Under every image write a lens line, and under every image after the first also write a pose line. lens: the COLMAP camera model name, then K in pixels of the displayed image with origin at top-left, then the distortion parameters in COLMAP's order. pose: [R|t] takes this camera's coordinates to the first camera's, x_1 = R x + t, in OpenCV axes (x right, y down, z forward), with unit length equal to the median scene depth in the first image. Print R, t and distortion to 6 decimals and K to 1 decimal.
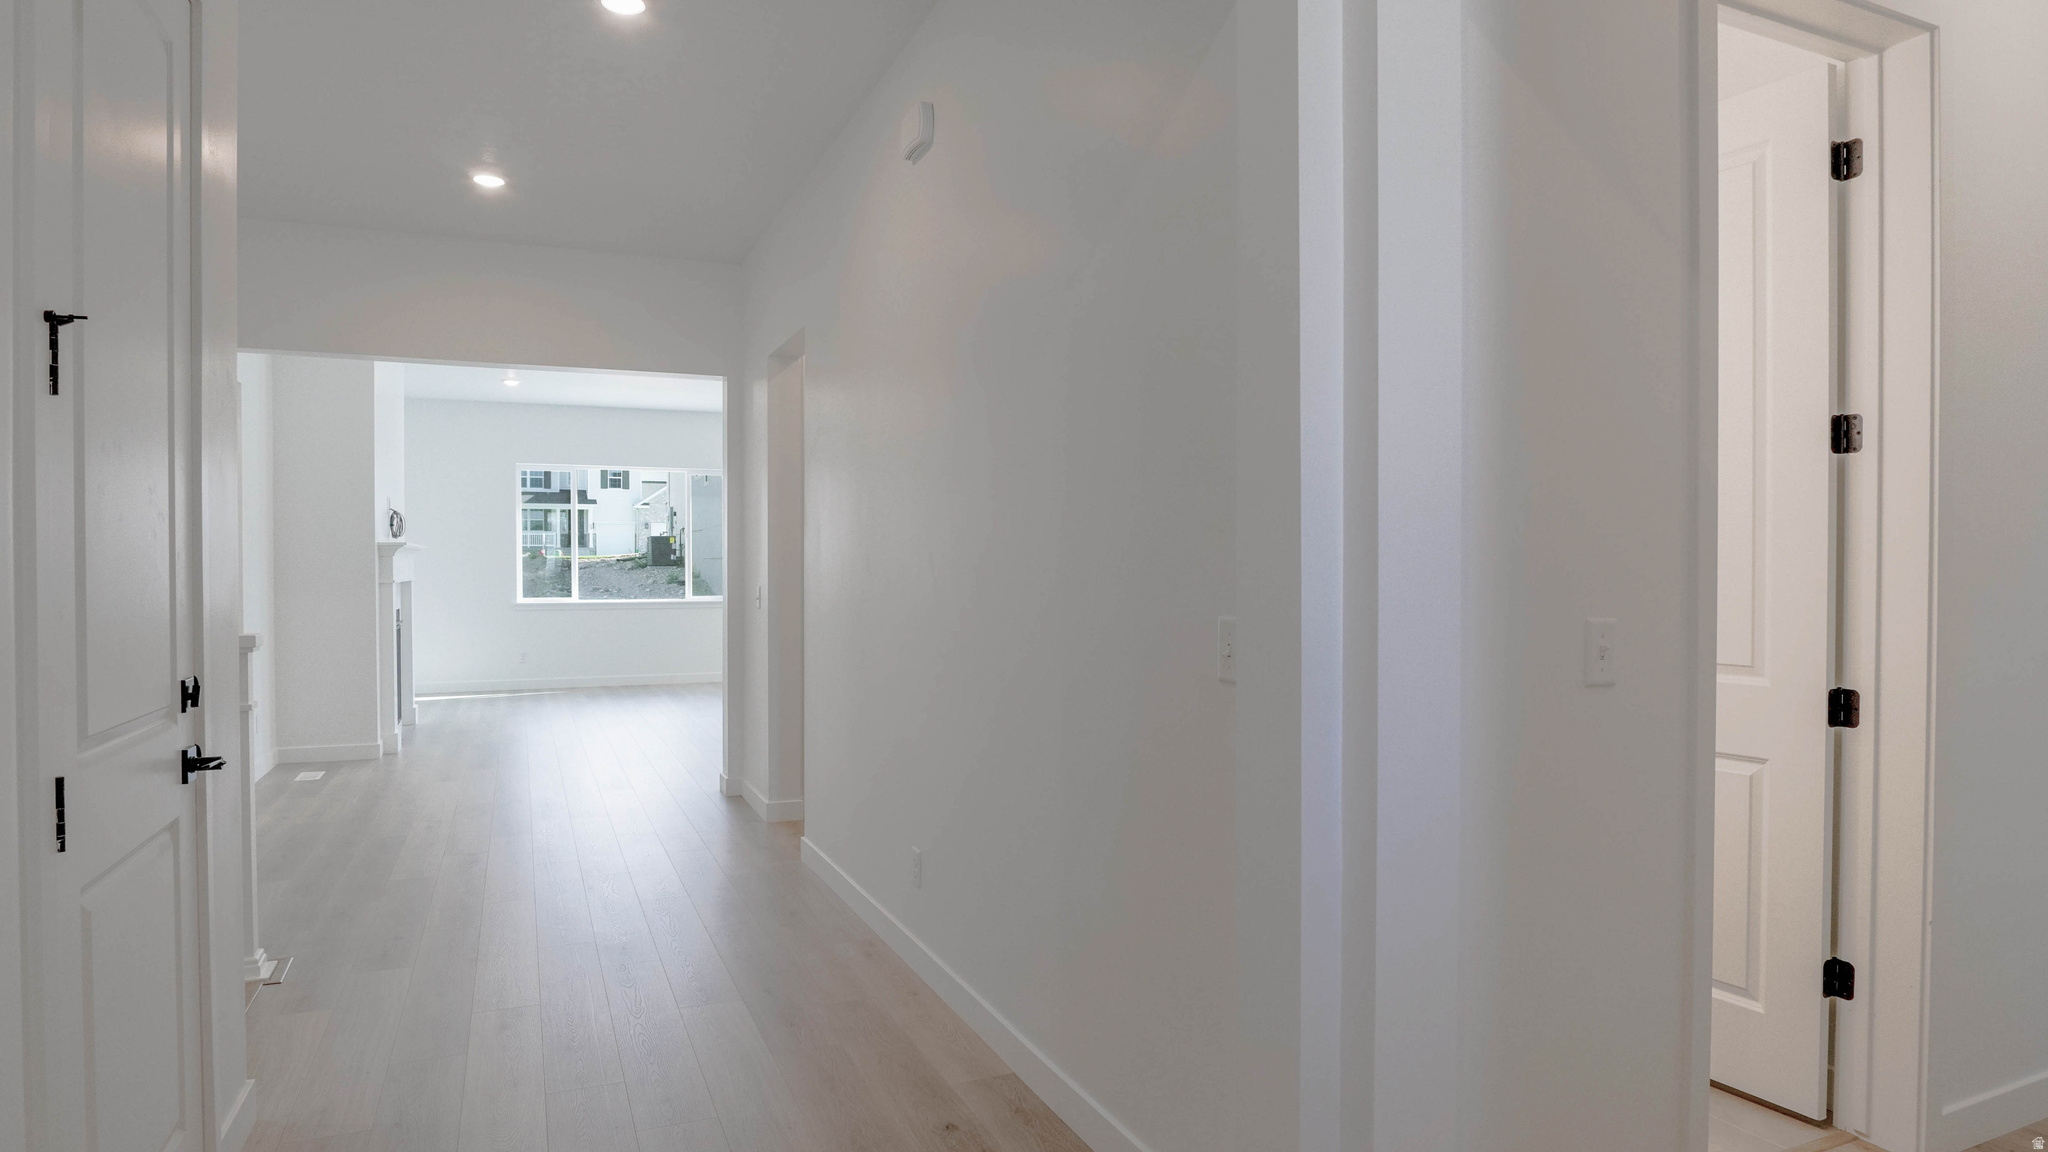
lens RADIAL K [[1125.1, 0, 997.2], [0, 1125.1, 574.7], [0, 0, 1]] dist [-0.032558, 0.005301]
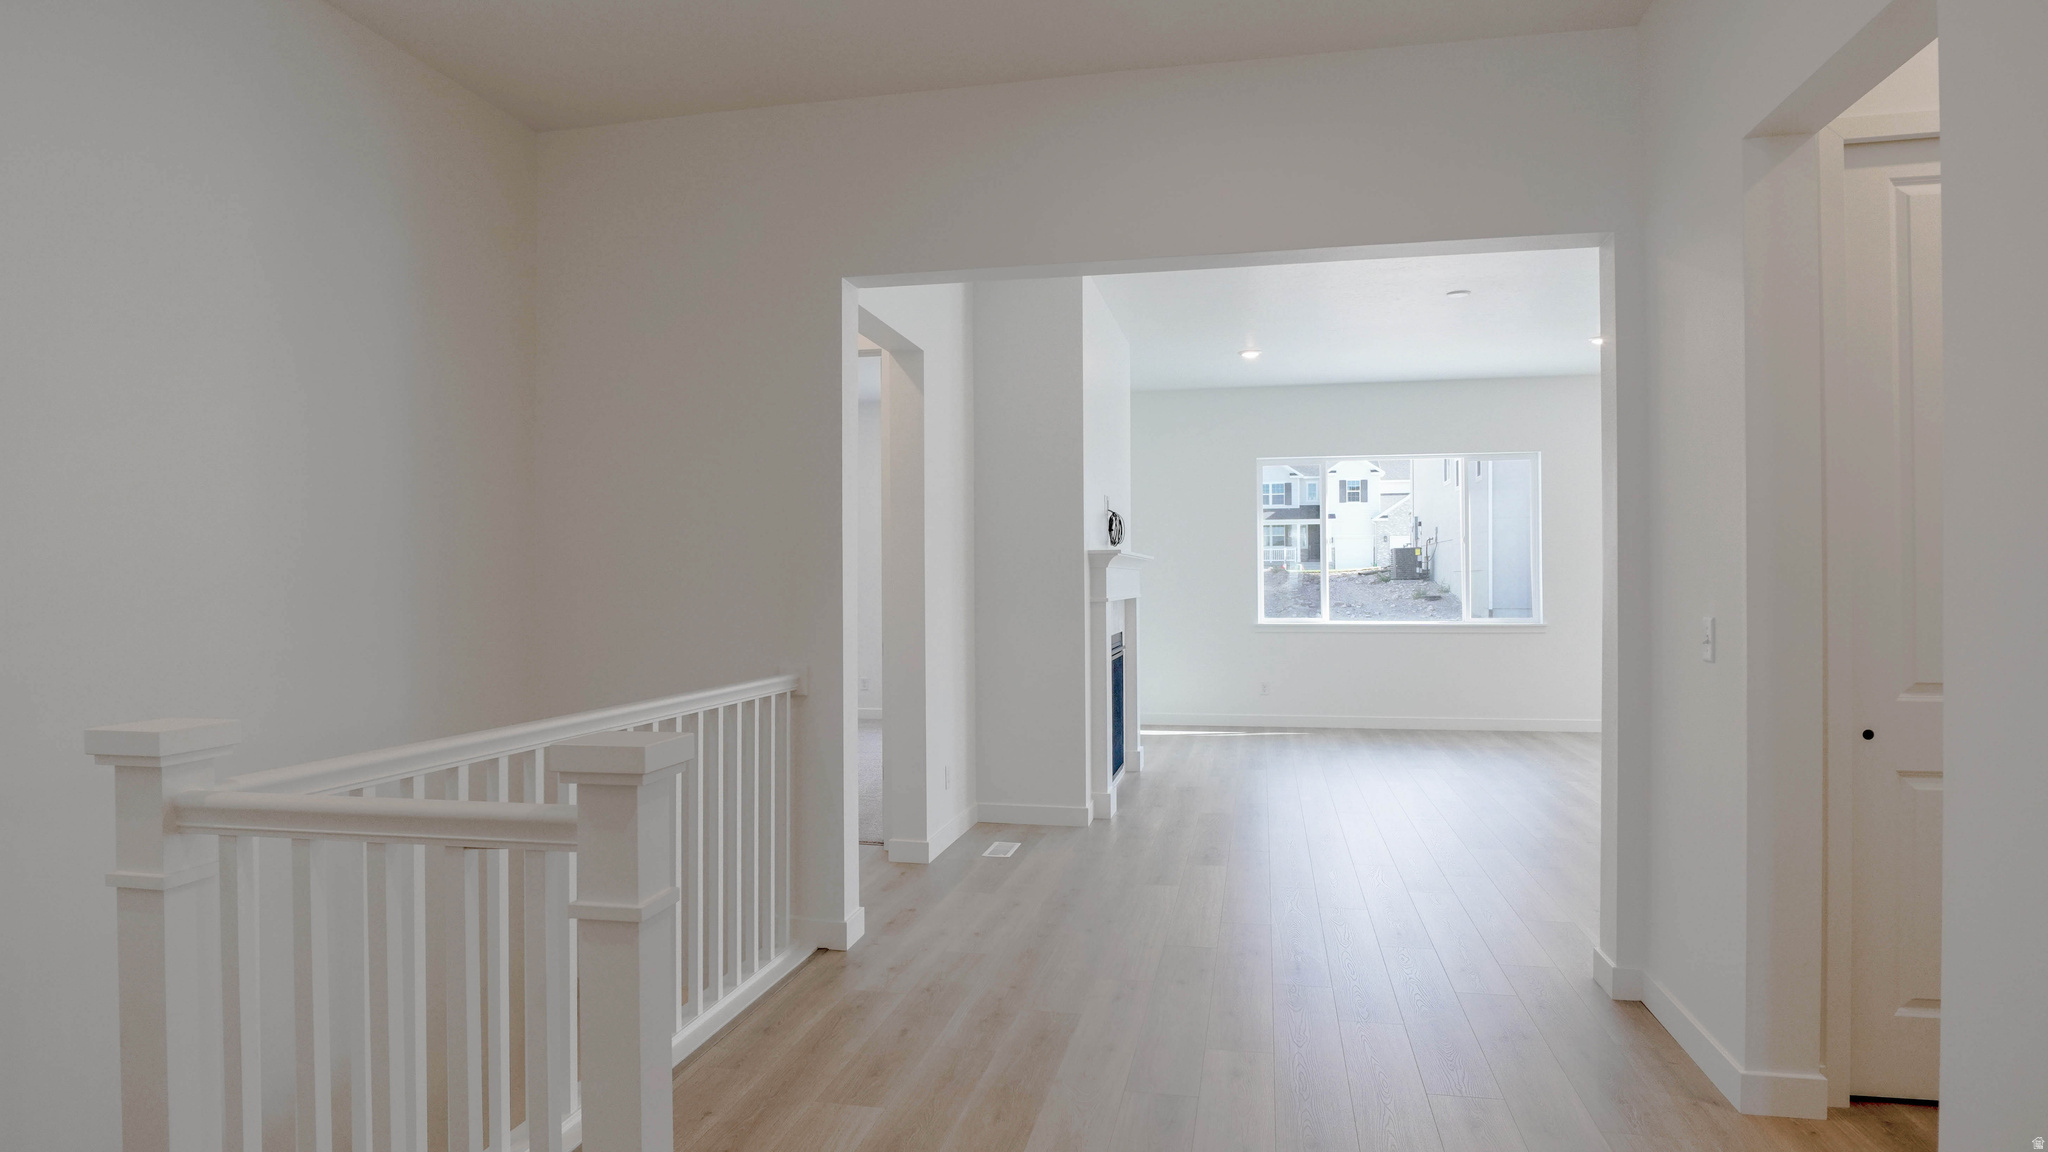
lens RADIAL K [[1125.1, 0, 1013.8], [0, 1125.1, 588.4], [0, 0, 1]] dist [-0.032558, 0.005301]
pose [[0.813014, -0.000690, -0.582243, -0.087031], [0.000482, 1.000000, -0.000511, -0.000966], [0.582243, 0.000135, 0.813014, 0.207713]]
